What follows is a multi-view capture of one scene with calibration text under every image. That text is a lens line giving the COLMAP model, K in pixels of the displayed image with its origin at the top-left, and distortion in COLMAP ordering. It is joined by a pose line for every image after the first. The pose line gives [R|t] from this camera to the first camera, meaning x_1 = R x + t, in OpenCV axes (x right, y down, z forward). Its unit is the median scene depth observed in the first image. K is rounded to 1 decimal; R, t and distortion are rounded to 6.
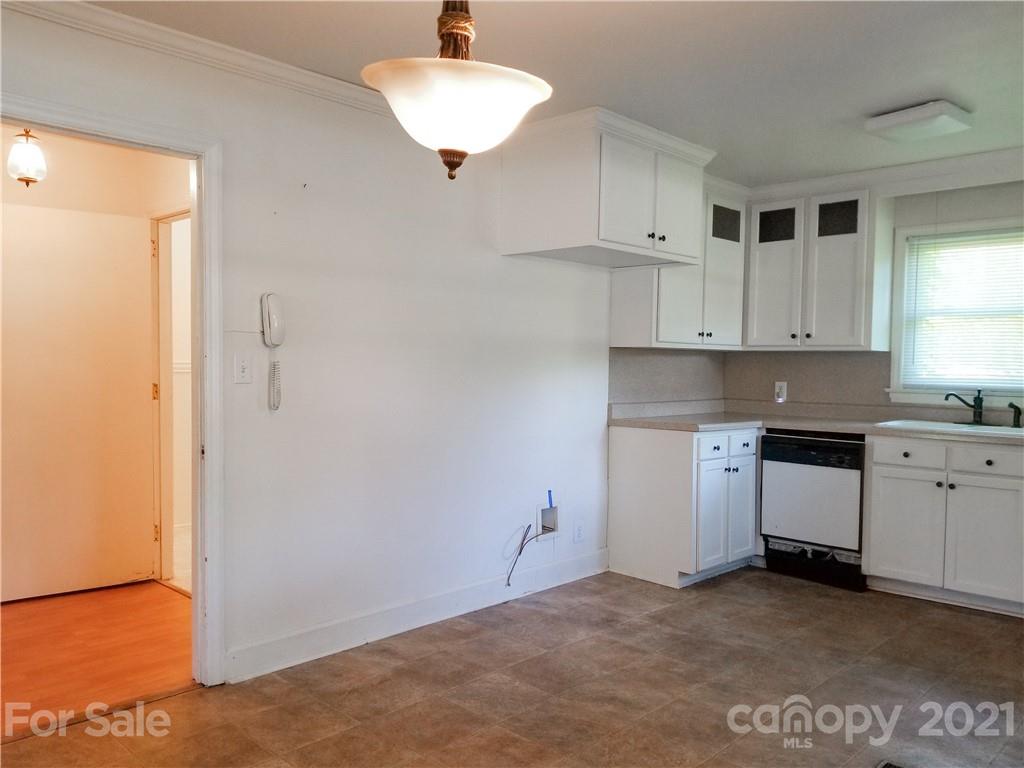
lens RADIAL K [[794.8, 0, 532.4], [0, 794.8, 373.7], [0, 0, 1]] dist [0.131162, -0.253114]
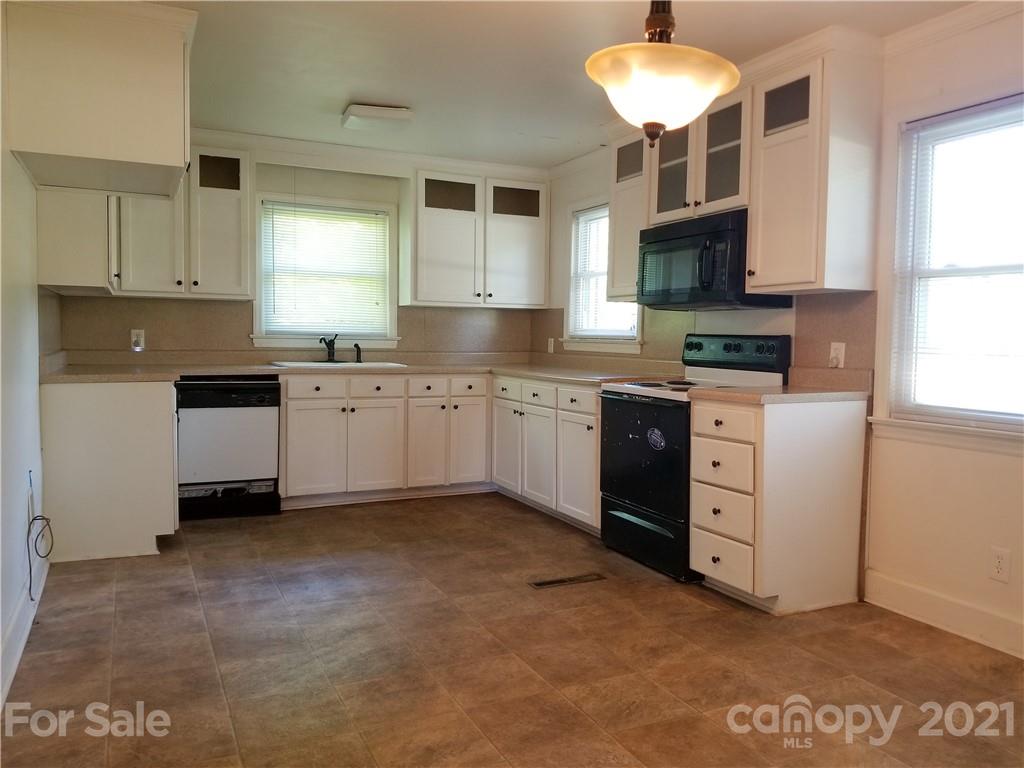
lens RADIAL K [[797.2, 0, 510.7], [0, 797.2, 362.5], [0, 0, 1]] dist [0.080784, -0.118369]
pose [[0.363512, -0.040090, 0.930726, -0.515358], [0.001356, 0.999095, 0.042506, 0.011185], [-0.931588, -0.014189, 0.363238, 0.292273]]
